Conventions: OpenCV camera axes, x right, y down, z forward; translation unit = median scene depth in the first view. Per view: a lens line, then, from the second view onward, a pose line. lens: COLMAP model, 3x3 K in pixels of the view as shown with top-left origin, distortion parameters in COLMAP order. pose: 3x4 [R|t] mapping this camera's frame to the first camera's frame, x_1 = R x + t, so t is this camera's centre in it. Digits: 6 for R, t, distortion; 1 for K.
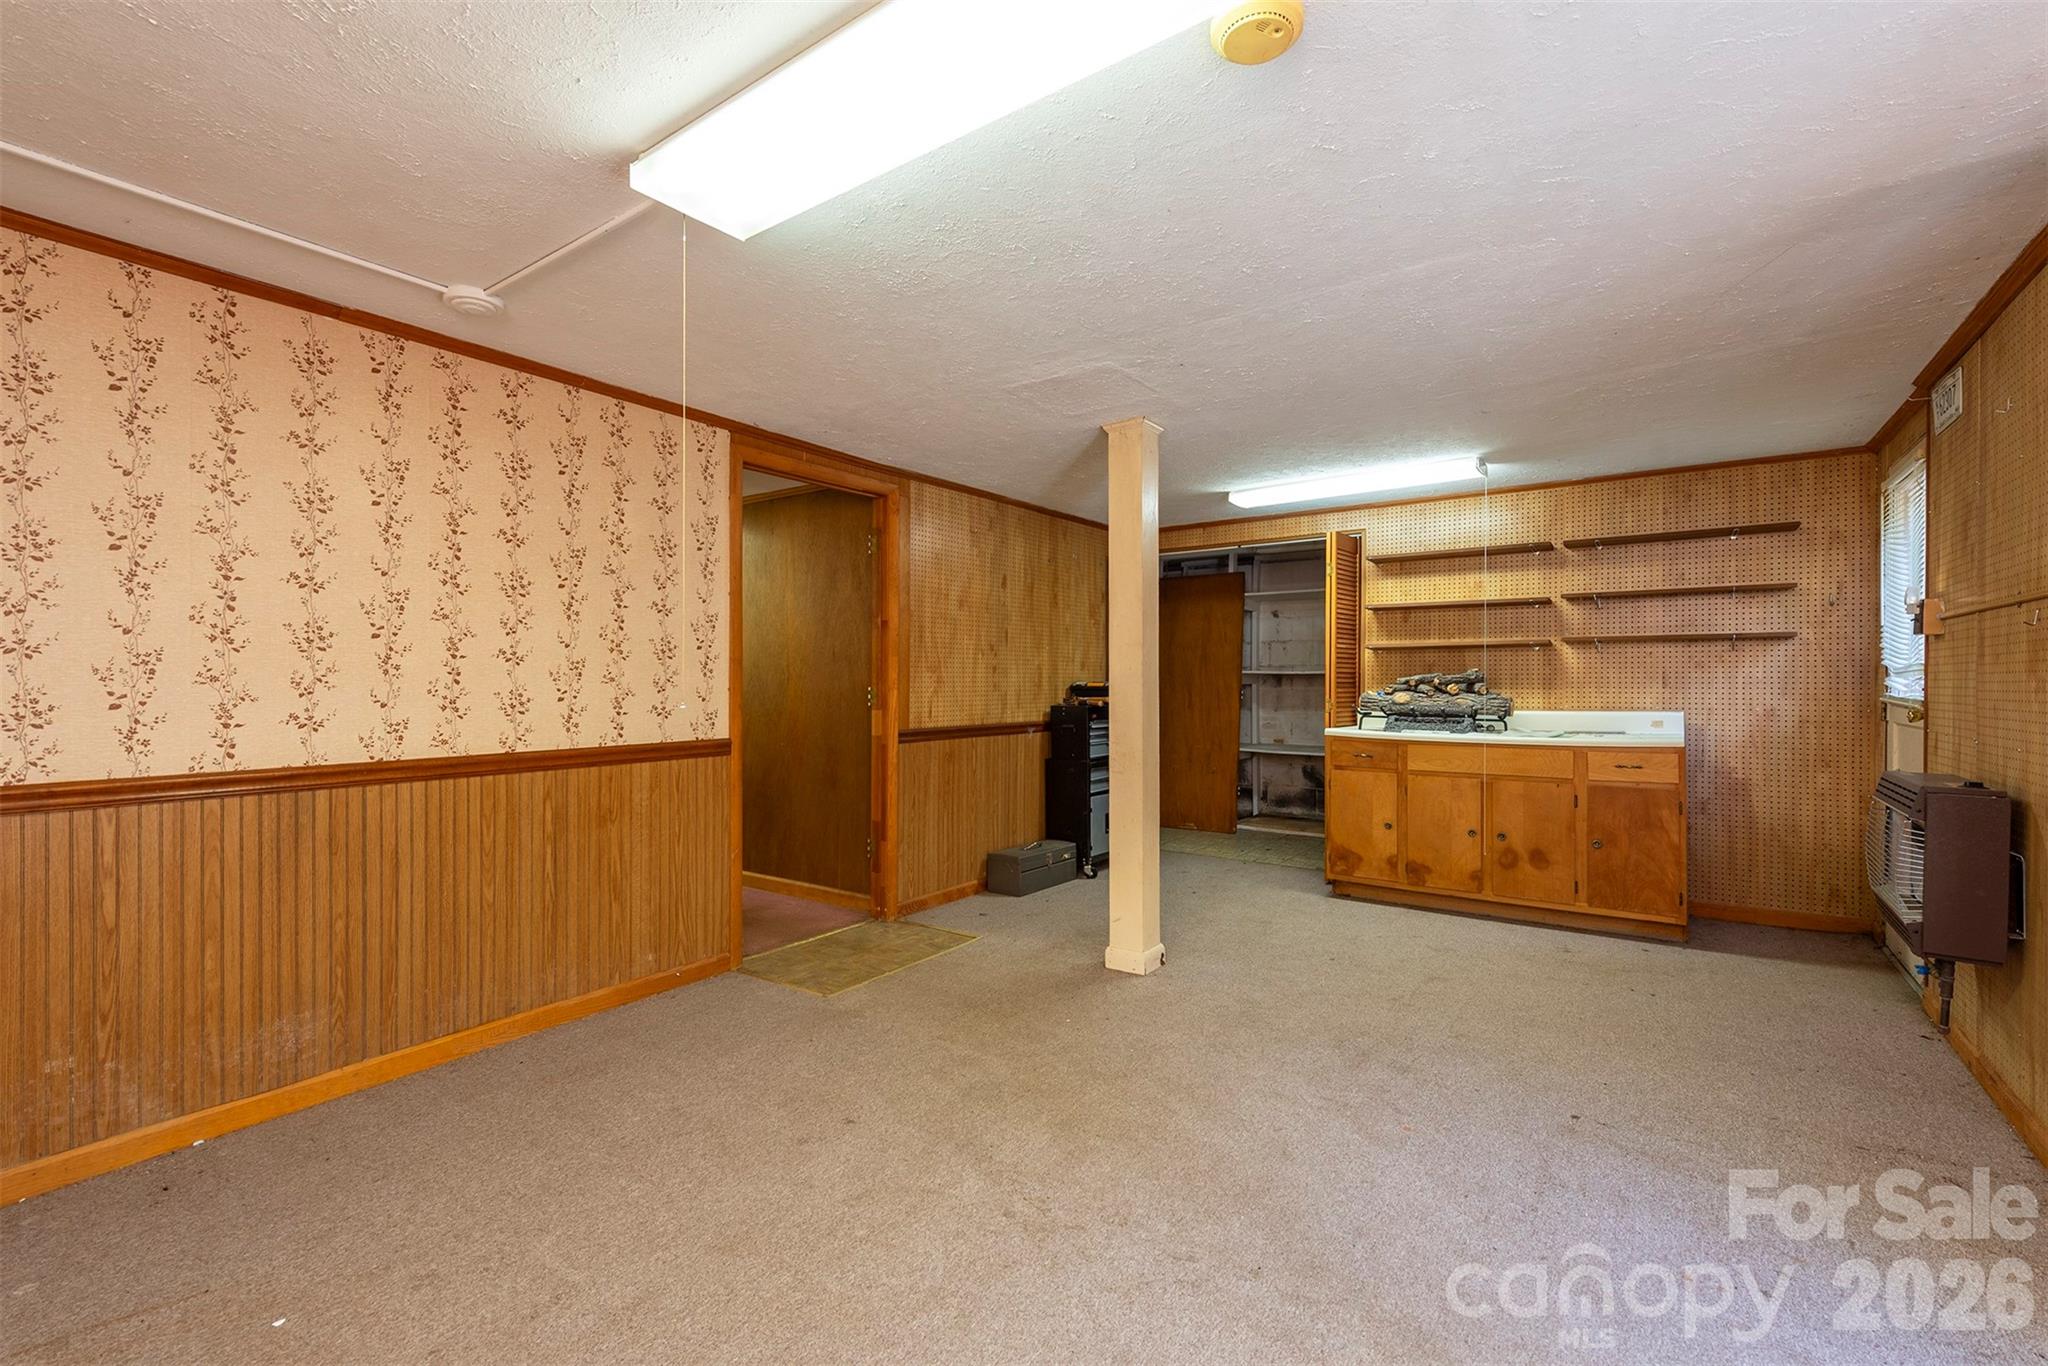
lens RADIAL K [[898.2, 0, 1021.5], [0, 898.2, 680.6], [0, 0, 1]] dist [0.011020, -0.001729]
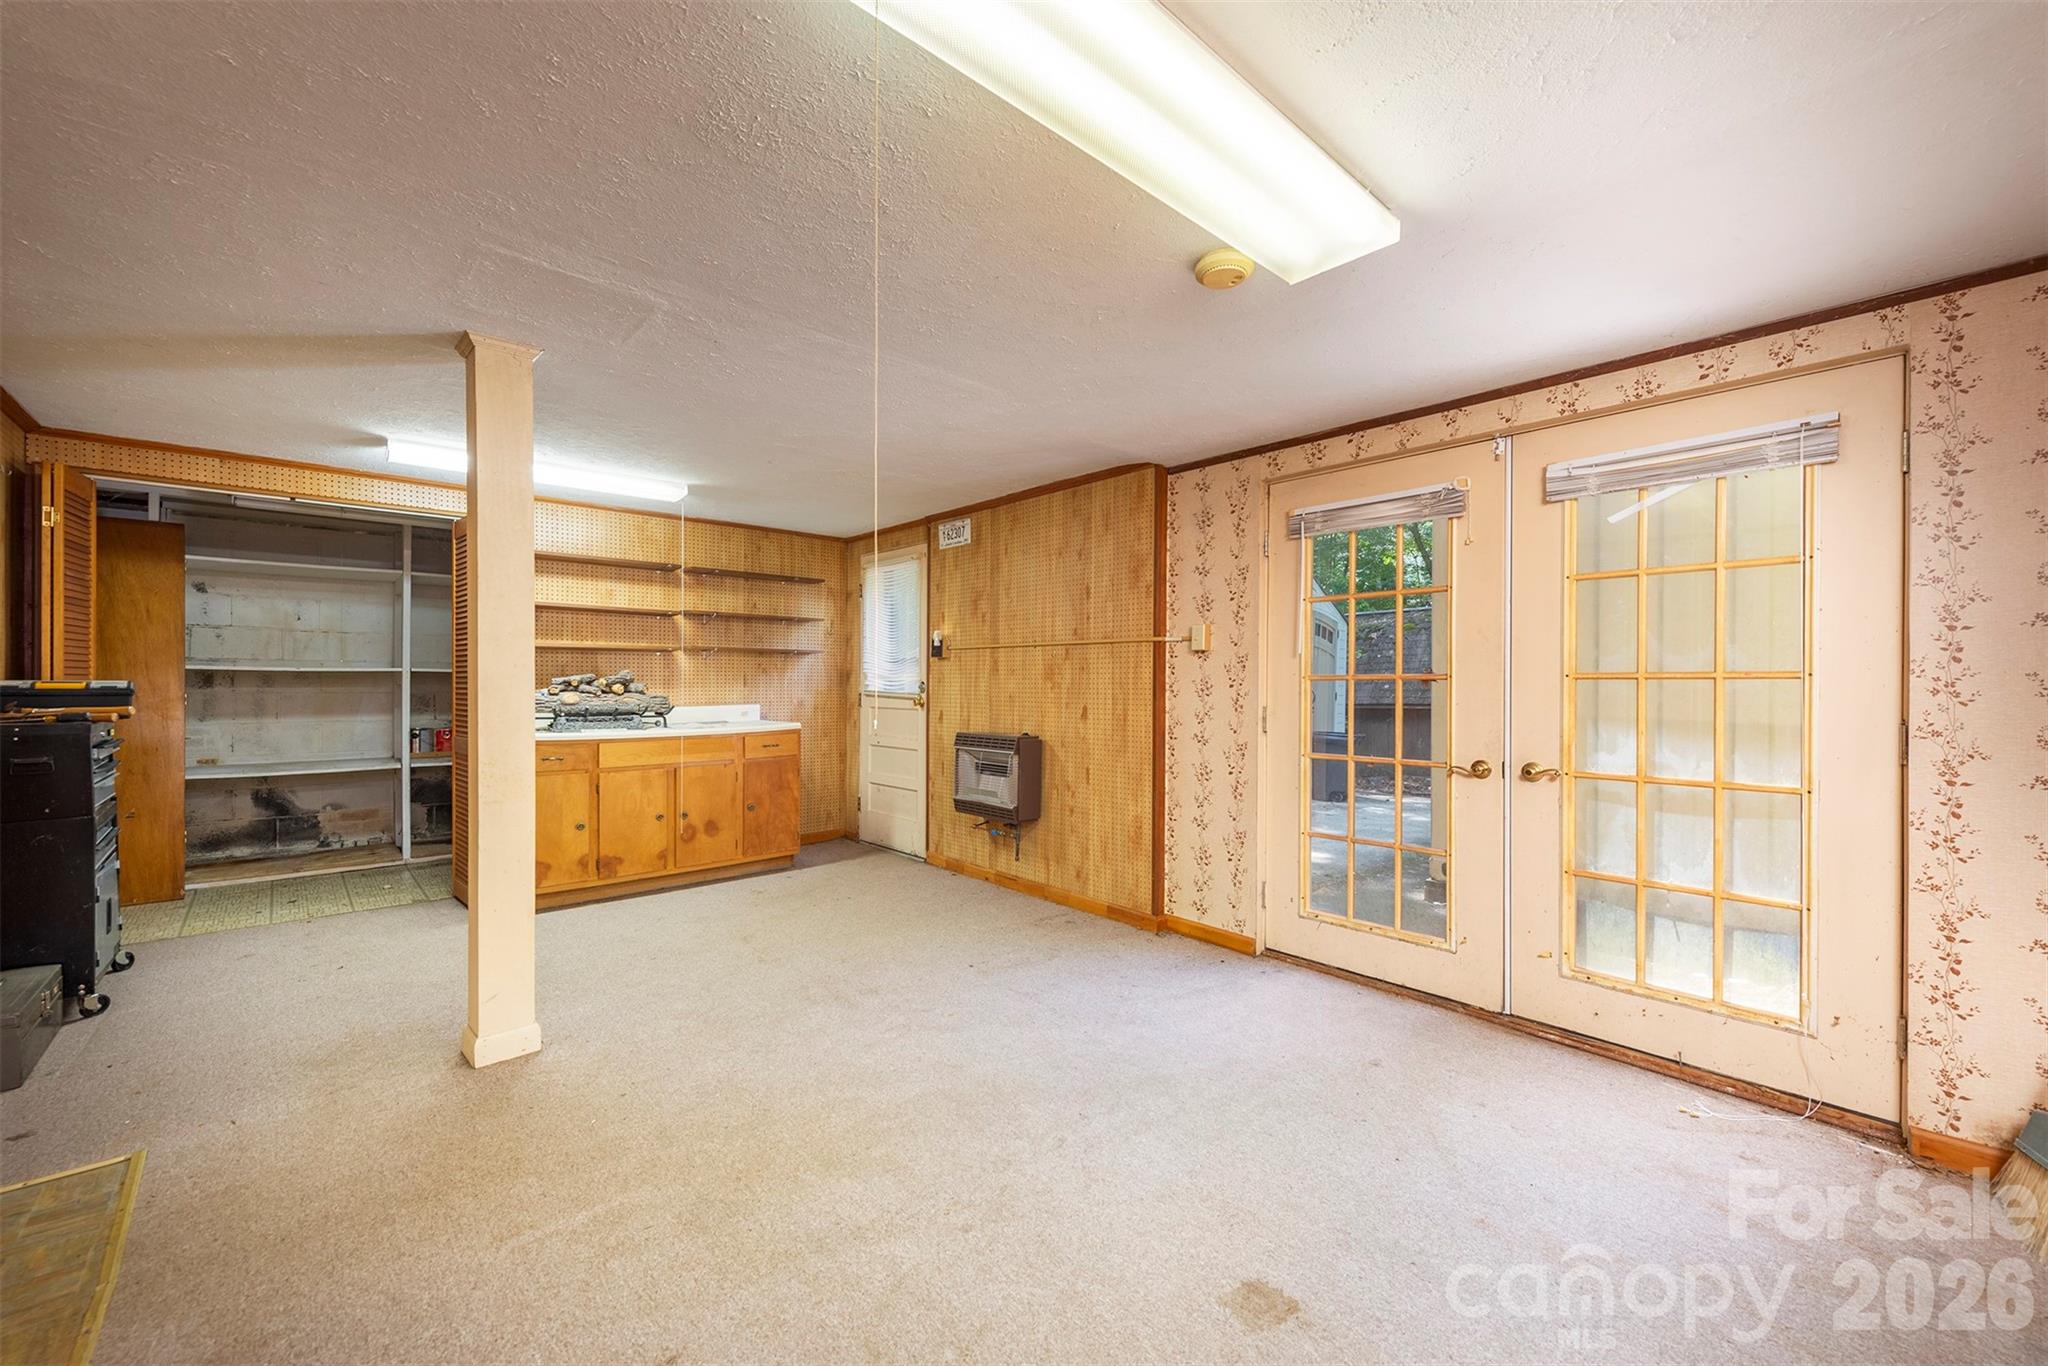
lens RADIAL K [[816.3, 0, 1025.0], [0, 816.3, 686.1], [0, 0, 1]] dist [0.014250, -0.000754]
pose [[0.188912, -0.004235, 0.981985, -0.402890], [-0.004578, 0.999976, 0.005193, -0.001456], [-0.981983, -0.005477, 0.188888, 0.354409]]
